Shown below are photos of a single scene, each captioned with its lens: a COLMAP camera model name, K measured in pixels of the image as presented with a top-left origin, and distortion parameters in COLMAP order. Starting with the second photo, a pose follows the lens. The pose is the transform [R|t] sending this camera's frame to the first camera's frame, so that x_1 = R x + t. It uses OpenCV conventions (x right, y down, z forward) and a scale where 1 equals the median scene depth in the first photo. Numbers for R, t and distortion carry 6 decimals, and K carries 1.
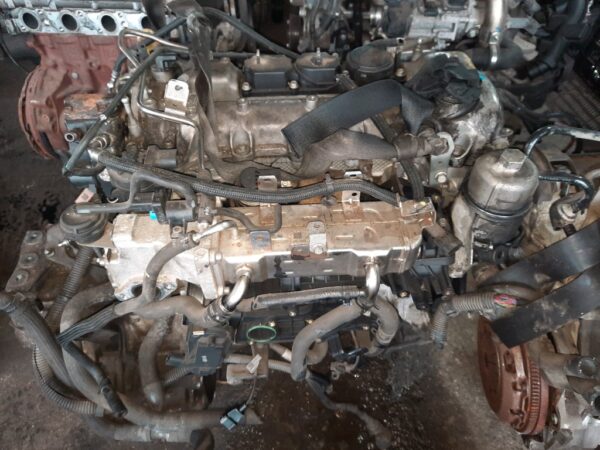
lens RADIAL K [[425.9, 0, 297.5], [0, 425.9, 219.6], [0, 0, 1]] dist [0.024497, -0.000856]
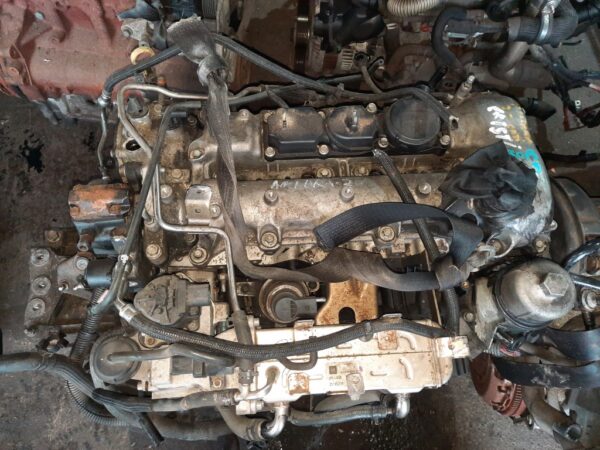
lens RADIAL K [[425.9, 0, 301.7], [0, 425.9, 222.2], [0, 0, 1]] dist [0.024497, -0.000856]
pose [[0.998743, 0.013154, 0.048364, -0.082192], [-0.029265, 0.936423, 0.349650, -0.413993], [-0.040690, -0.350626, 0.935631, 0.111231]]
